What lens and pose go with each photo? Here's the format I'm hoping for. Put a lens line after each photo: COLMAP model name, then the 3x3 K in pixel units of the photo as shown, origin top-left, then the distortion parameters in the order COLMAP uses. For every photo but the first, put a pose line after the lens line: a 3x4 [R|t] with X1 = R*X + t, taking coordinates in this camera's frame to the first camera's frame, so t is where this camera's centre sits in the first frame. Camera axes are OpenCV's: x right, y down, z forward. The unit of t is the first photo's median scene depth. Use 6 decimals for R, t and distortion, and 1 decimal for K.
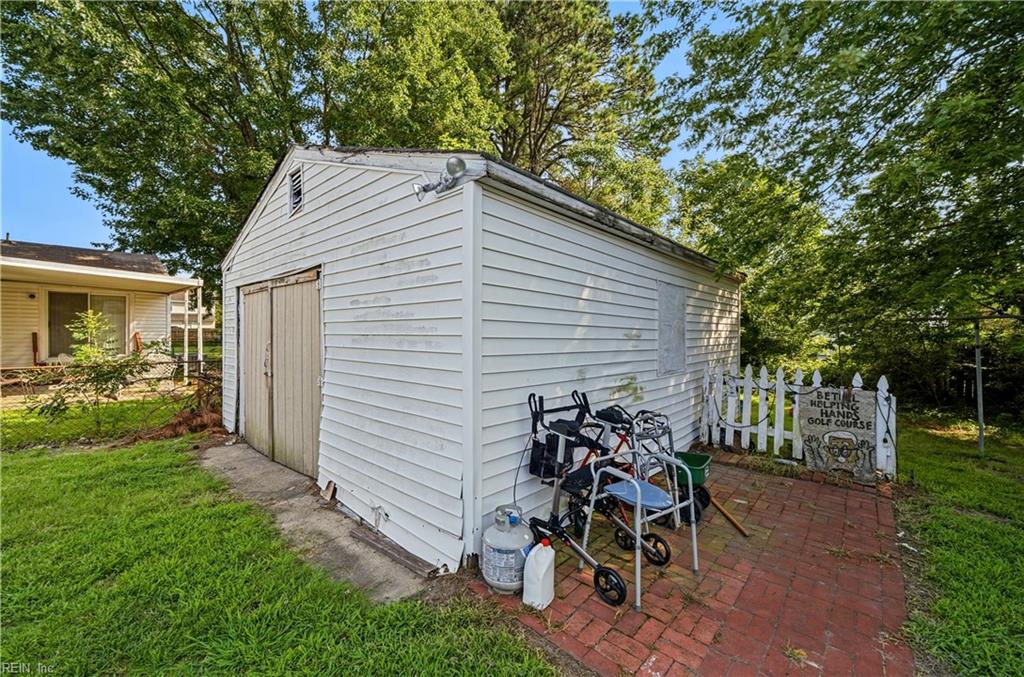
lens RADIAL K [[401.5, 0, 510.5], [0, 401.5, 338.4], [0, 0, 1]] dist [-0.000964, -0.000018]
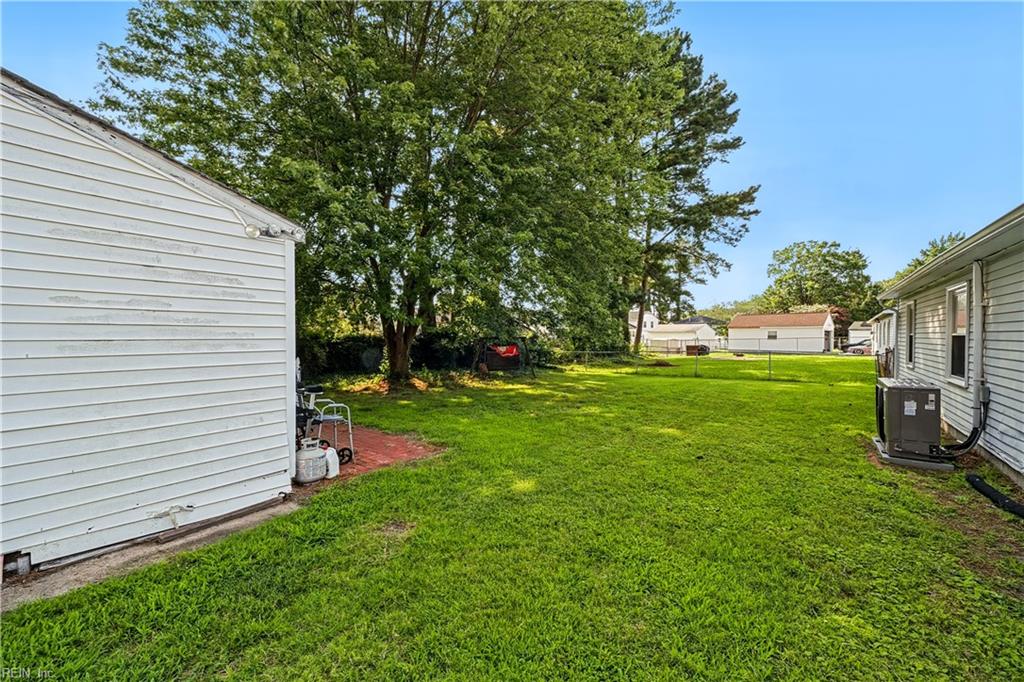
lens RADIAL K [[401.5, 0, 510.7], [0, 401.5, 336.8], [0, 0, 1]] dist [-0.000964, -0.000018]
pose [[-0.092732, -0.010750, 0.995633, -1.536729], [0.002387, 0.999936, 0.011019, -0.026897], [-0.995688, 0.003398, -0.092700, 0.253089]]
